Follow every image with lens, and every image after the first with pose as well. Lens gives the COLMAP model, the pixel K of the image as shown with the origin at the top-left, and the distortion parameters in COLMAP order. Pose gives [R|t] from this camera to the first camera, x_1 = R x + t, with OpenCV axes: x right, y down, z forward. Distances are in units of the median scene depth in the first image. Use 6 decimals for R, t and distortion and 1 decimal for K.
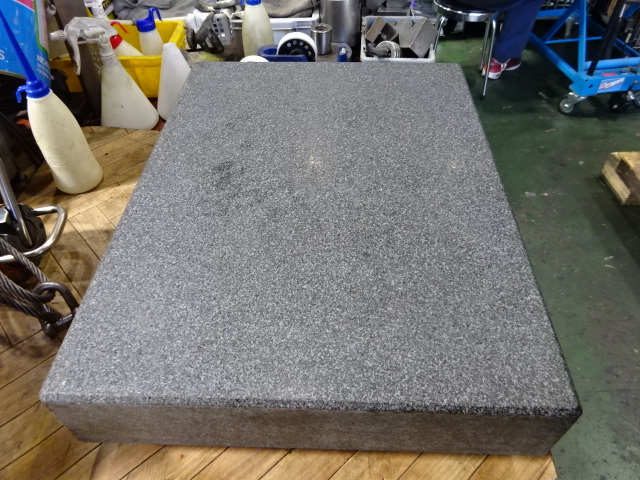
lens RADIAL K [[474.1, 0, 318.5], [0, 474.1, 239.6], [0, 0, 1]] dist [-0.004009, 0.002873]
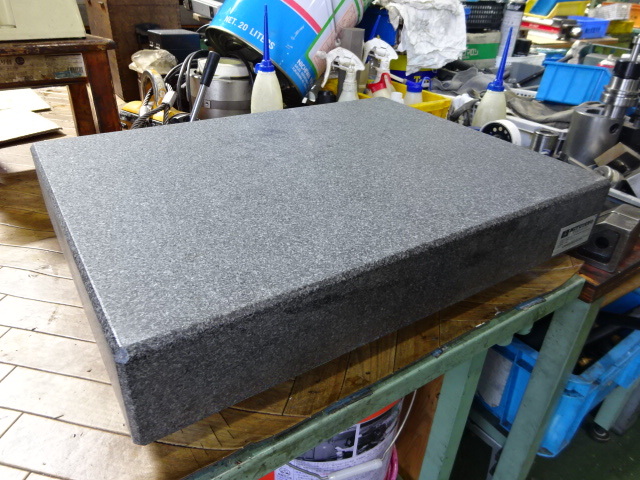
lens RADIAL K [[474.1, 0, 319.4], [0, 474.1, 240.9], [0, 0, 1]] dist [-0.004009, 0.002873]
pose [[0.582132, 0.446664, -0.679421, 0.791193], [-0.622508, 0.782382, -0.019017, 0.012180], [0.523073, 0.434015, 0.733502, 0.332381]]
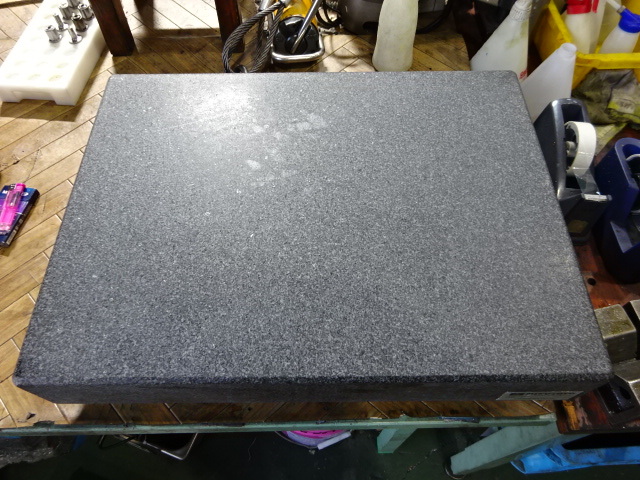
lens RADIAL K [[474.1, 0, 320.5], [0, 474.1, 241.4], [0, 0, 1]] dist [-0.004009, 0.002873]
pose [[0.043961, 0.862827, -0.503584, 0.587777], [-0.719283, 0.377159, 0.583424, -0.700140], [0.693325, 0.336571, 0.637197, 0.426096]]
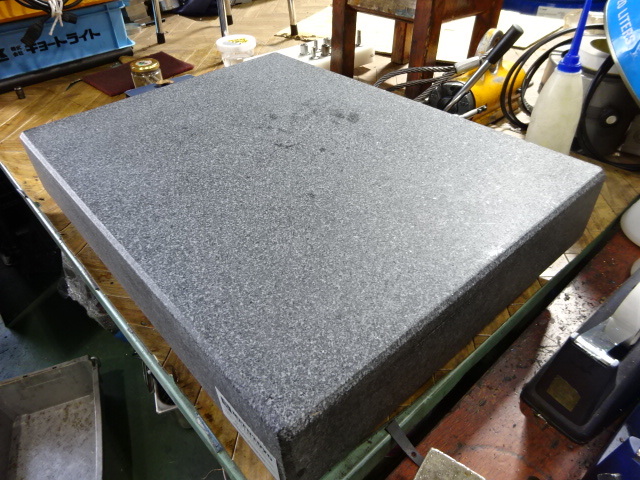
lens RADIAL K [[474.1, 0, 319.7], [0, 474.1, 239.5], [0, 0, 1]] dist [-0.004009, 0.002873]
pose [[-0.723789, 0.468109, -0.506955, 0.536466], [-0.465313, 0.211395, 0.859532, -1.005230], [0.509523, 0.858013, 0.064812, 1.161679]]
